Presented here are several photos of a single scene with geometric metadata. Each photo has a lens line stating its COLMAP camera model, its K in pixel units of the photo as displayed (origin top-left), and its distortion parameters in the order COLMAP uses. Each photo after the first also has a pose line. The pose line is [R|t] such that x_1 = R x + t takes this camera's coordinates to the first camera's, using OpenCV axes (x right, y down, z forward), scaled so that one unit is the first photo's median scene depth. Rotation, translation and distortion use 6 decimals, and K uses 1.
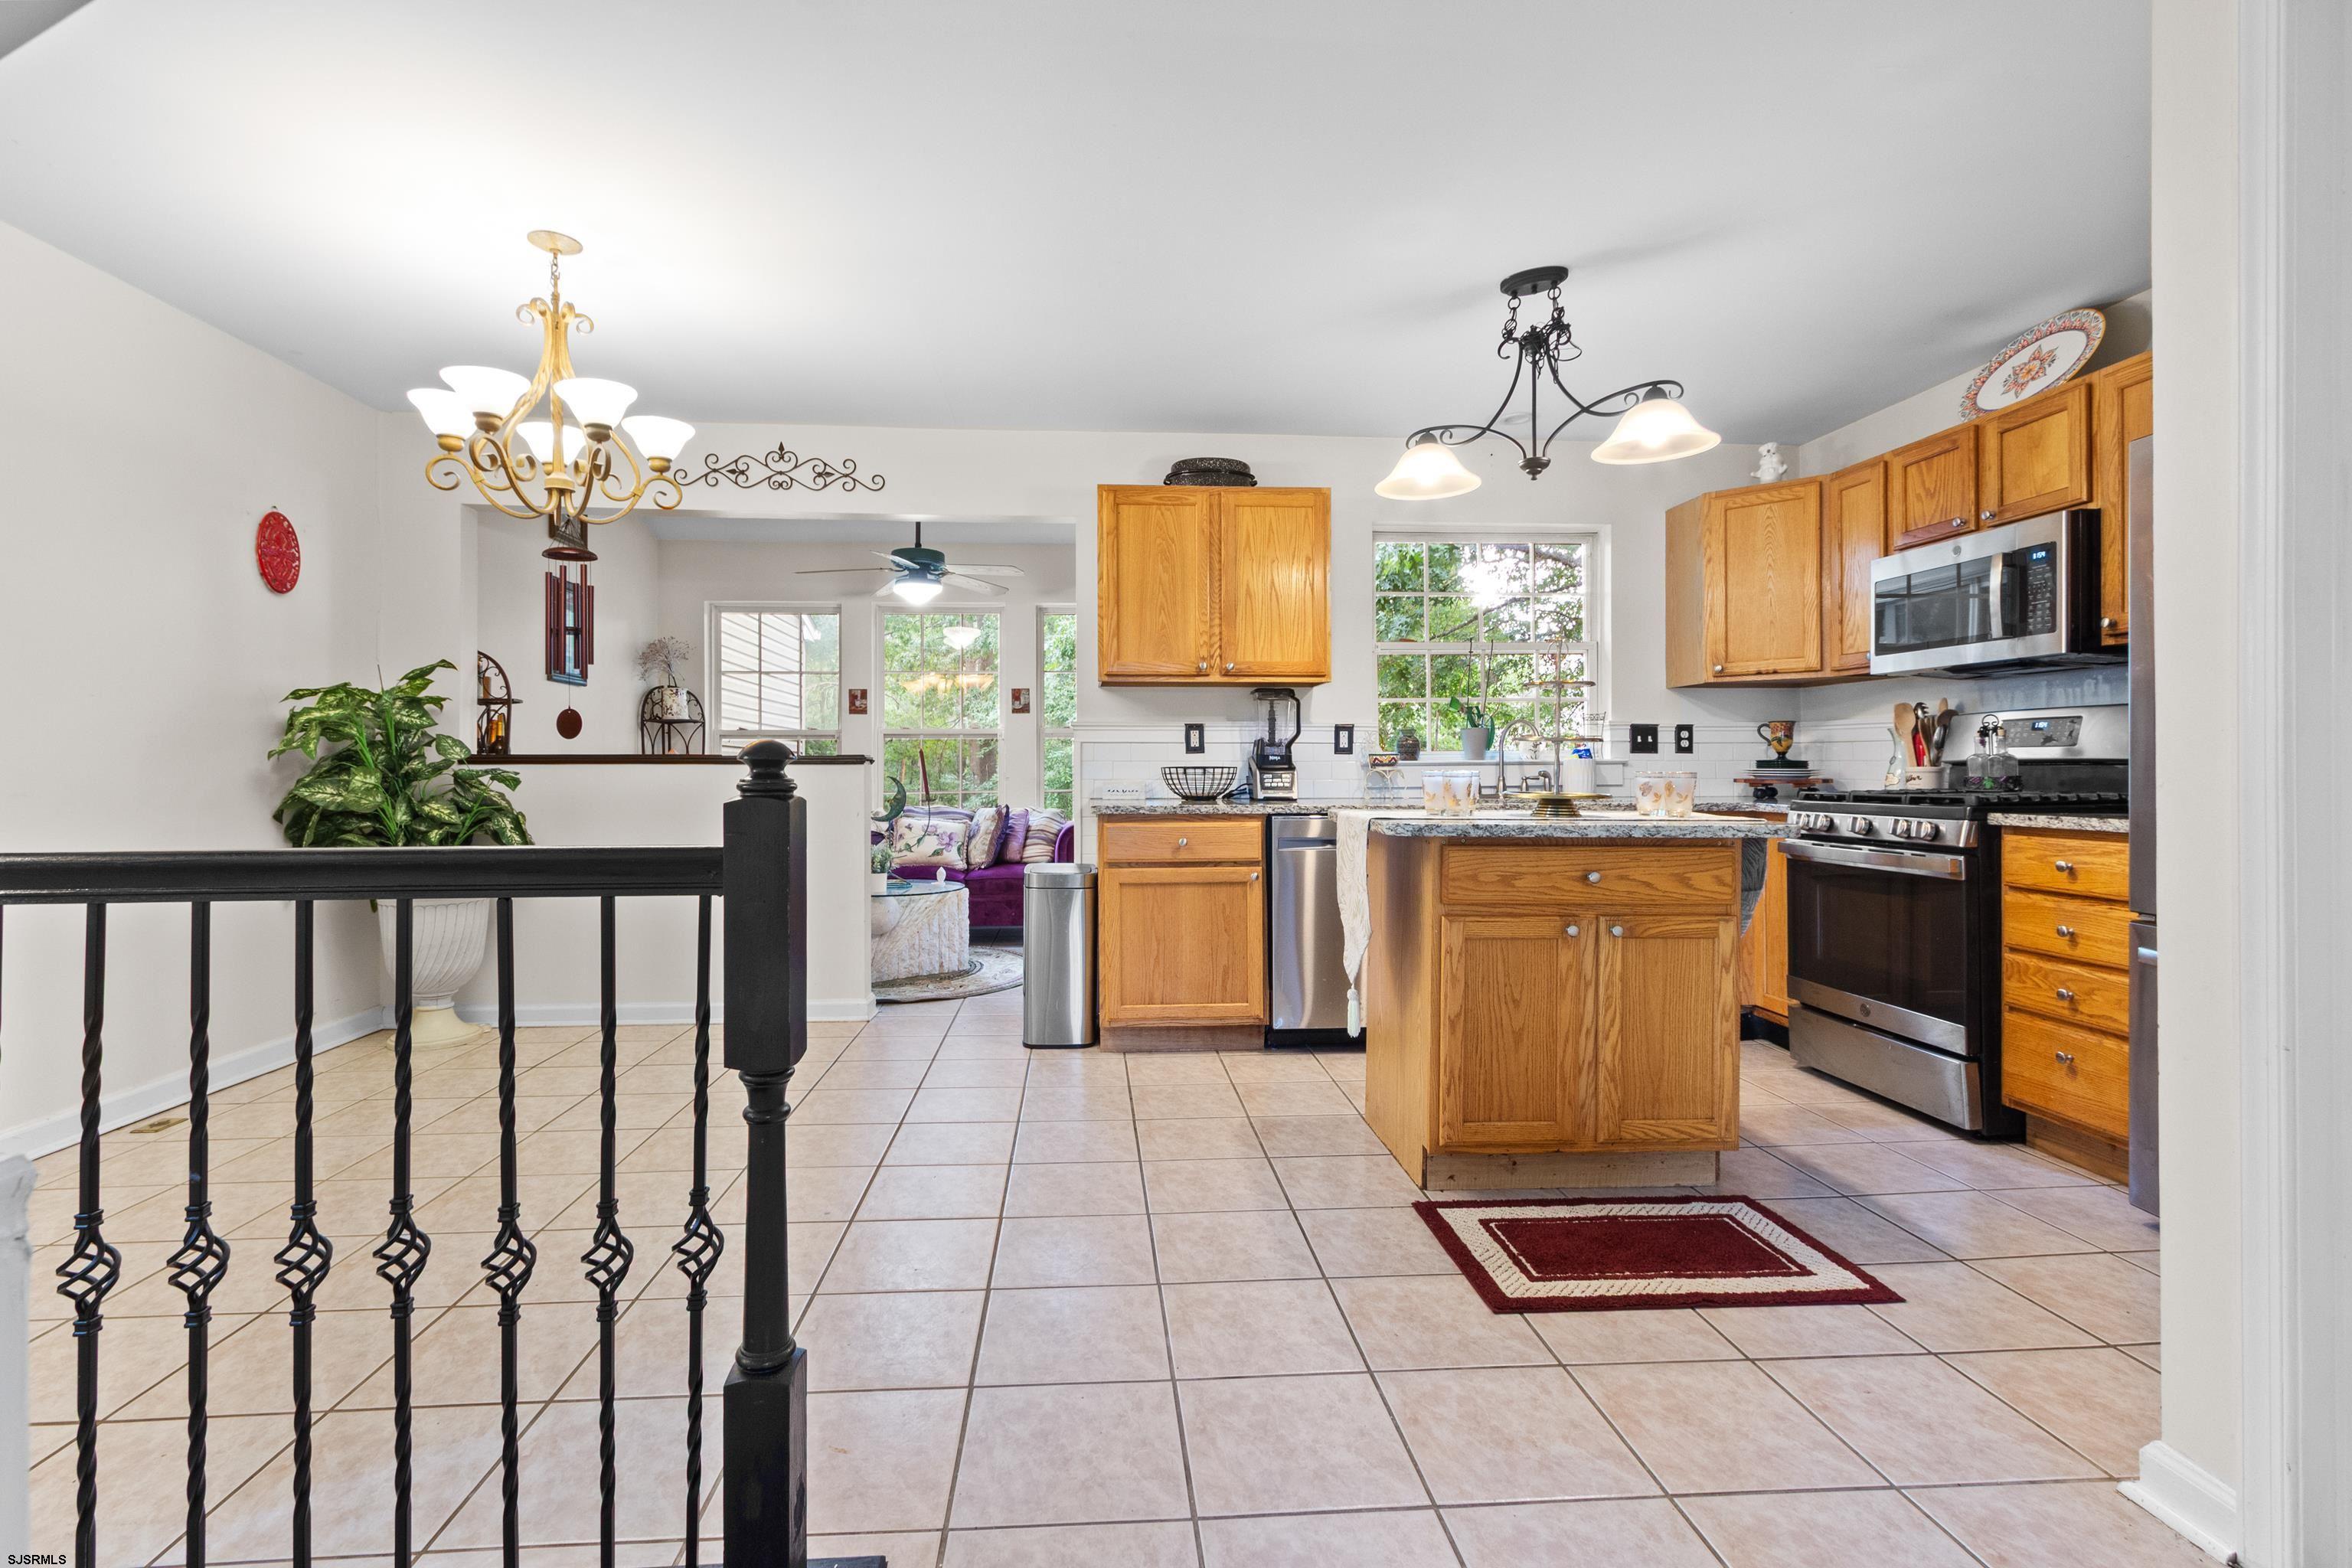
lens RADIAL K [[1086.3, 0, 1156.9], [0, 1086.3, 770.3], [0, 0, 1]] dist [0.005330, 0.000394]
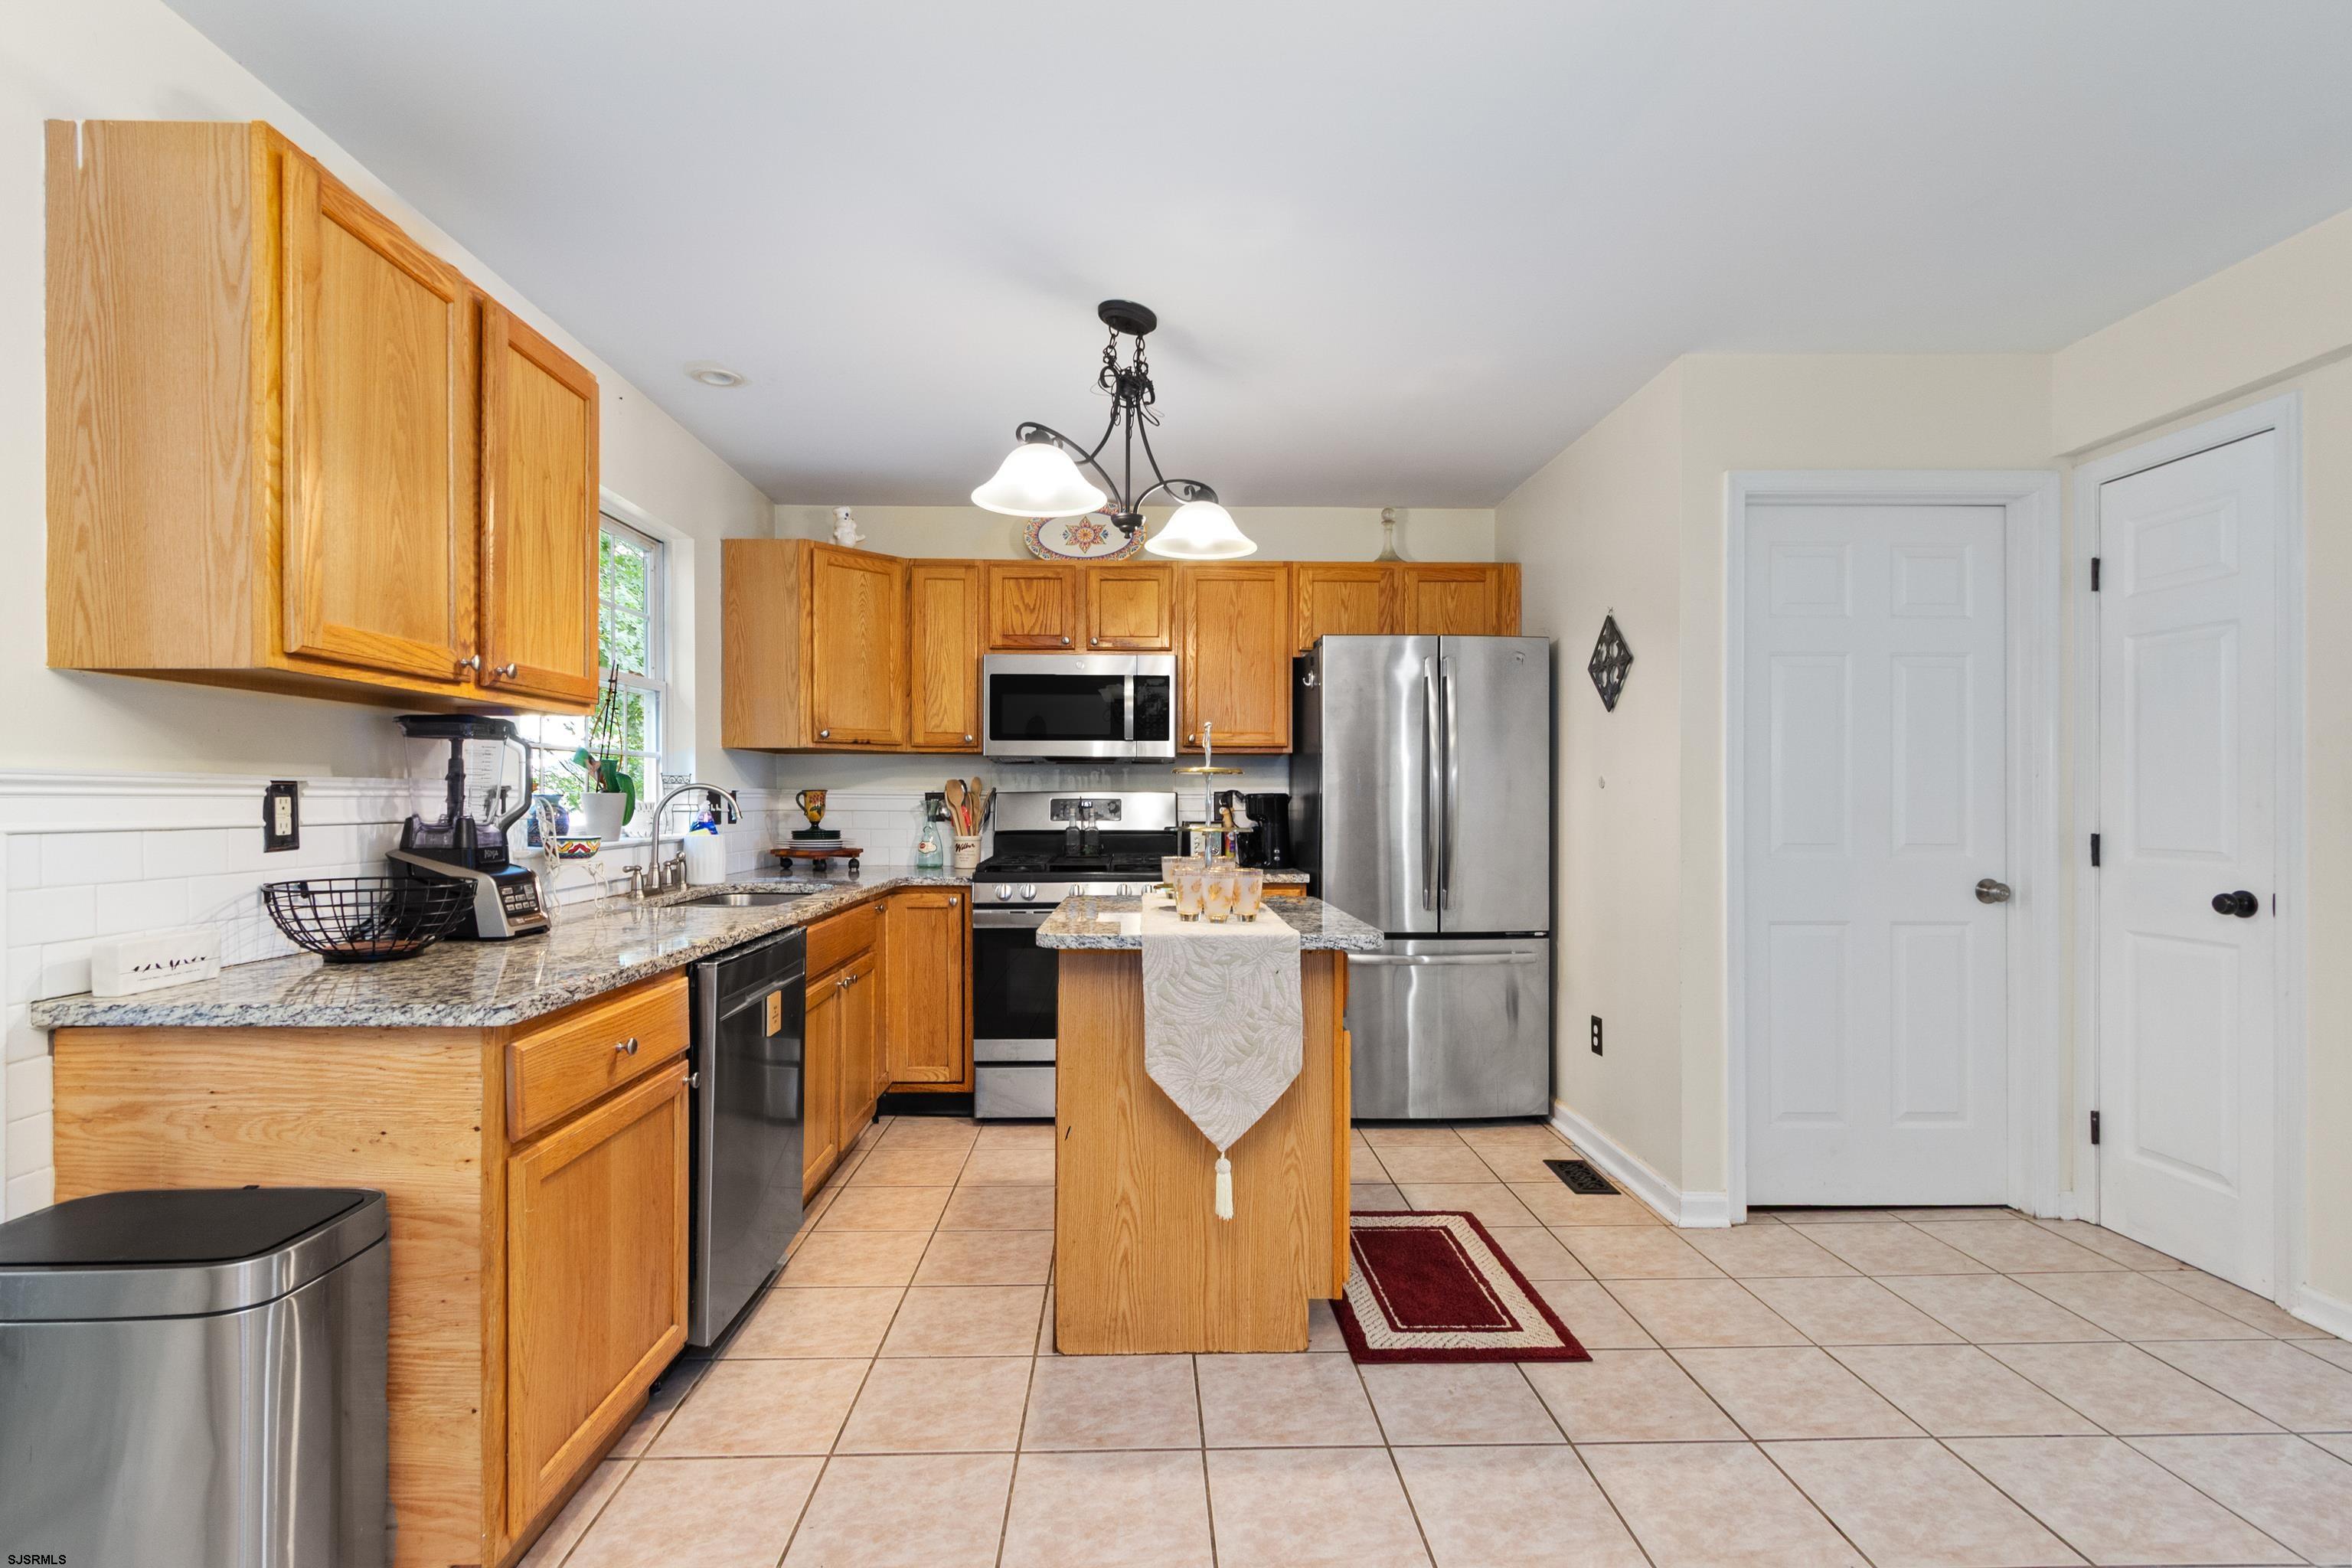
lens RADIAL K [[1078.5, 0, 1169.1], [0, 1078.5, 801.5], [0, 0, 1]] dist [0.005939, -0.000999]
pose [[0.041240, -0.001201, 0.999149, -0.425773], [0.003120, 0.999995, 0.001073, -0.039233], [-0.999144, 0.003073, 0.041244, 0.728225]]
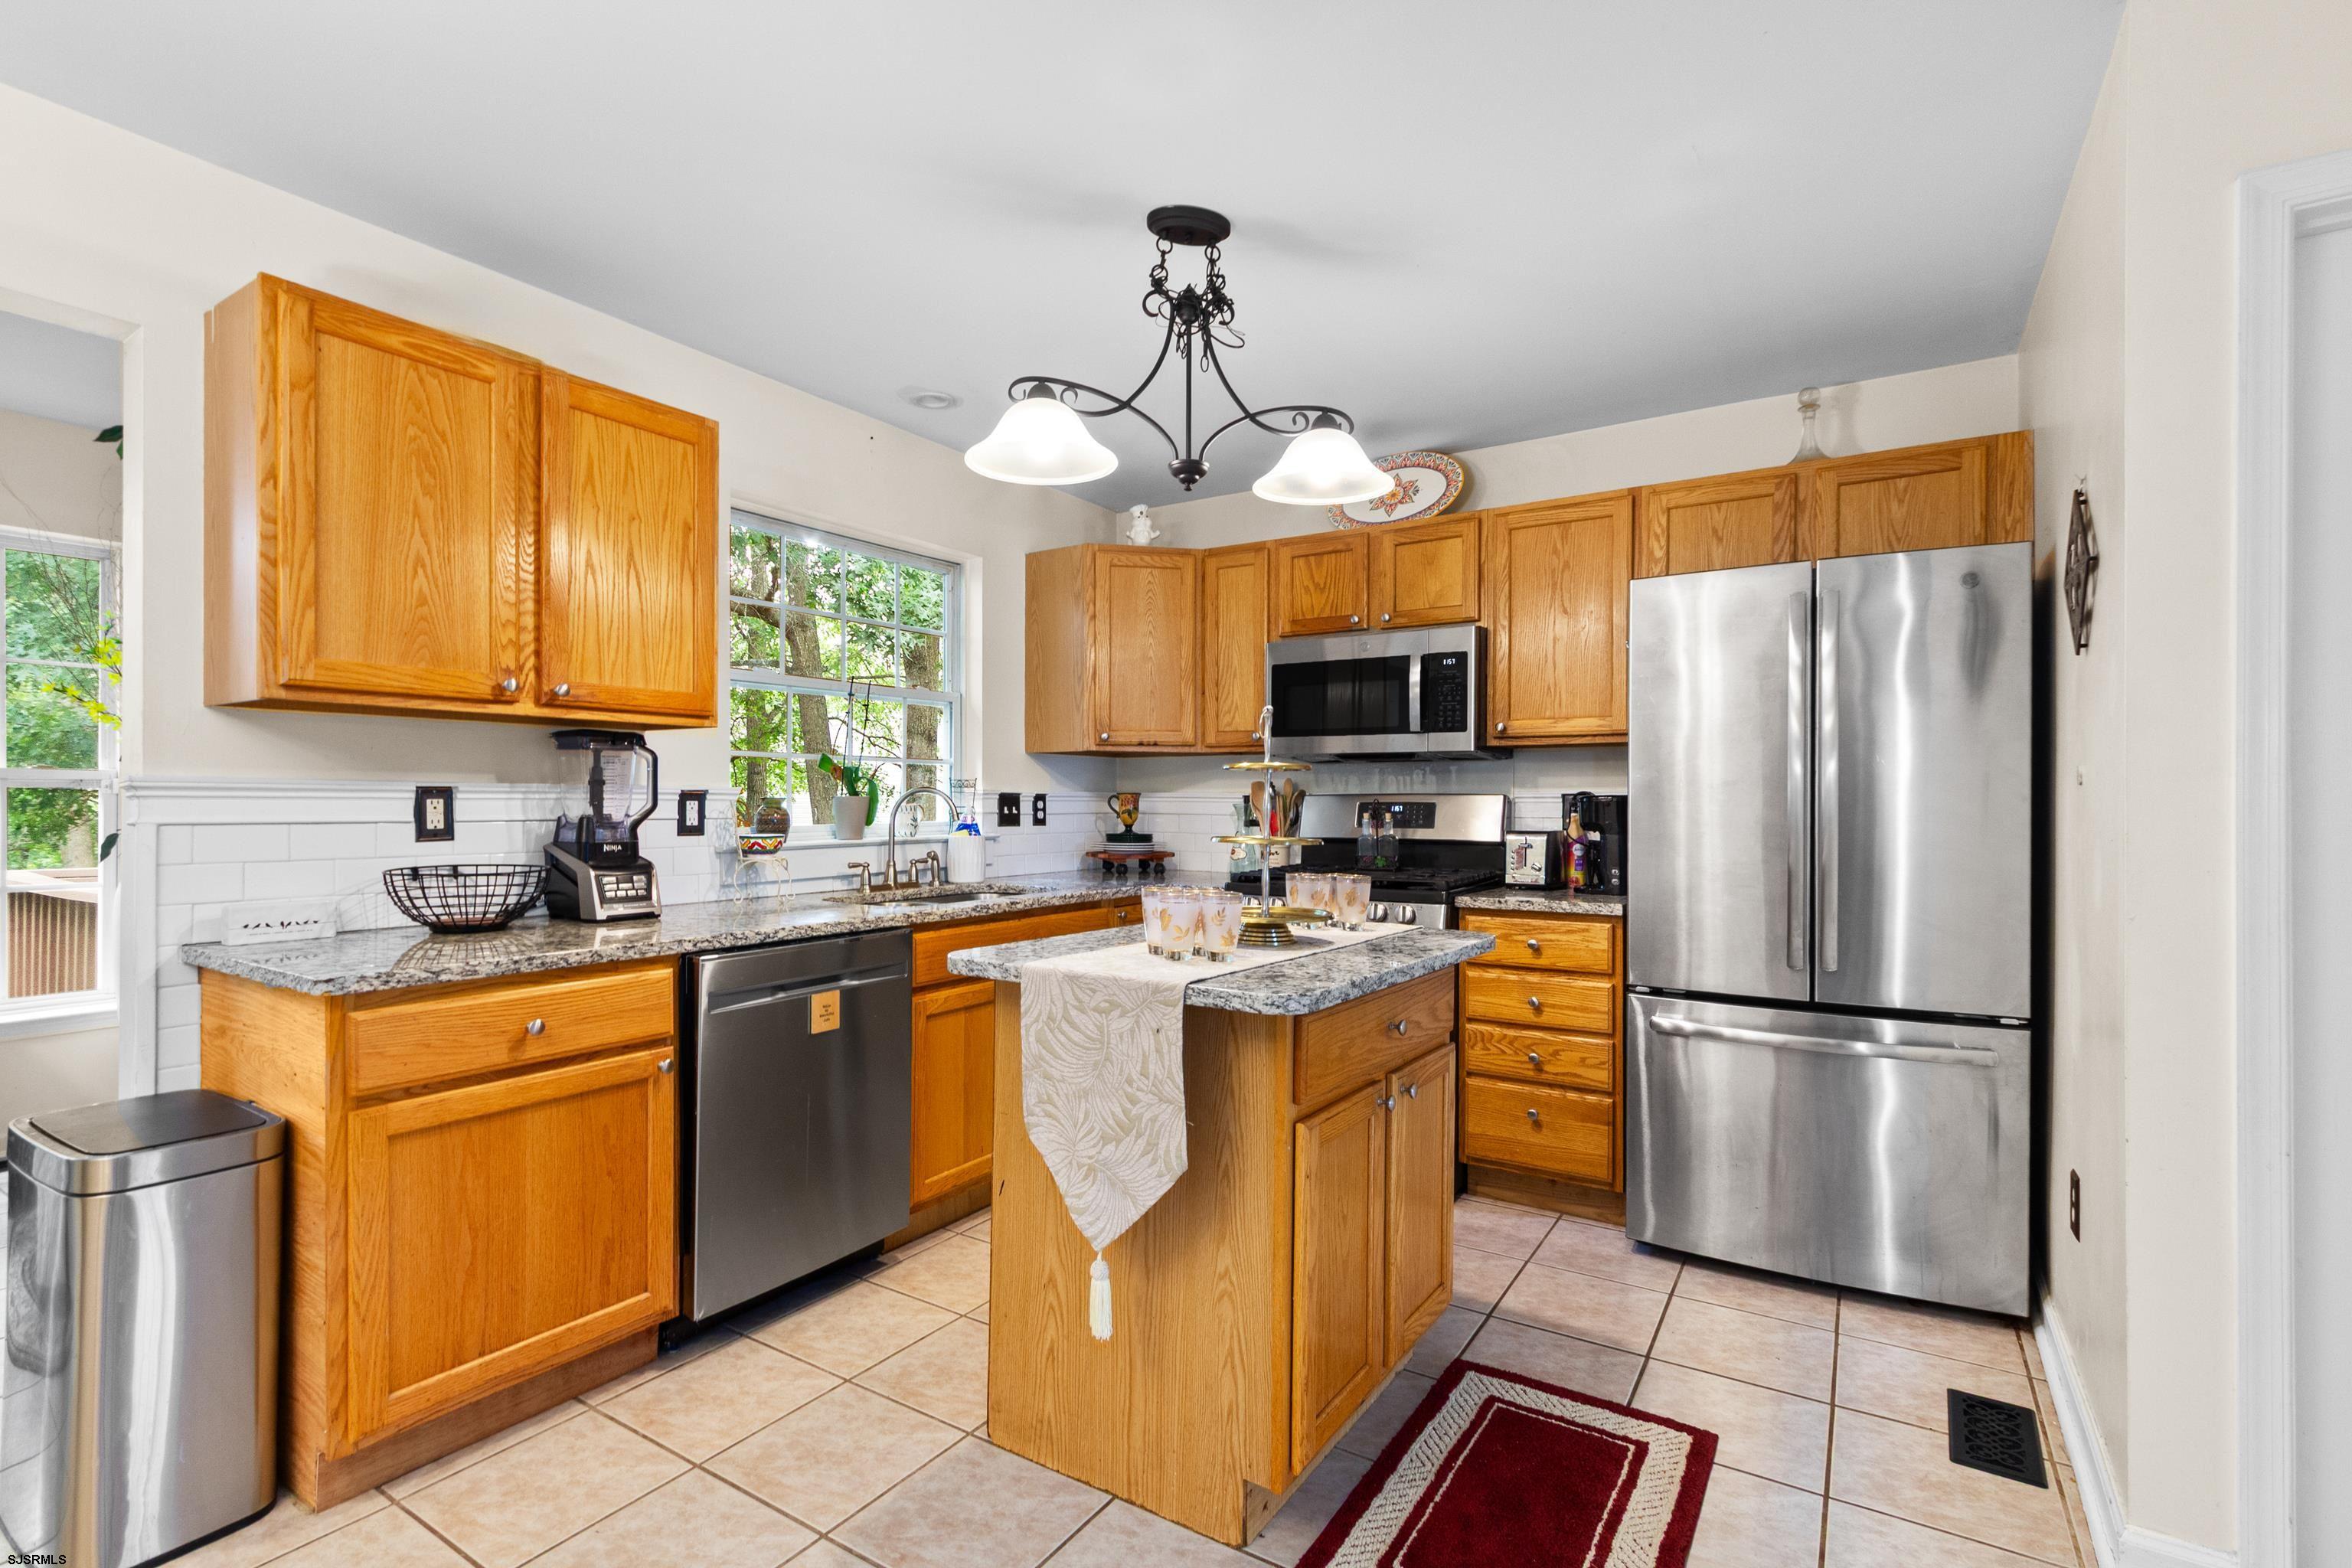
lens RADIAL K [[1089.9, 0, 1171.9], [0, 1089.9, 800.4], [0, 0, 1]] dist [0.005549, -0.000287]
pose [[0.599839, 0.003738, 0.800112, -0.205587], [-0.000613, 0.999991, -0.004213, -0.038728], [-0.800120, 0.002036, 0.599836, 0.435833]]
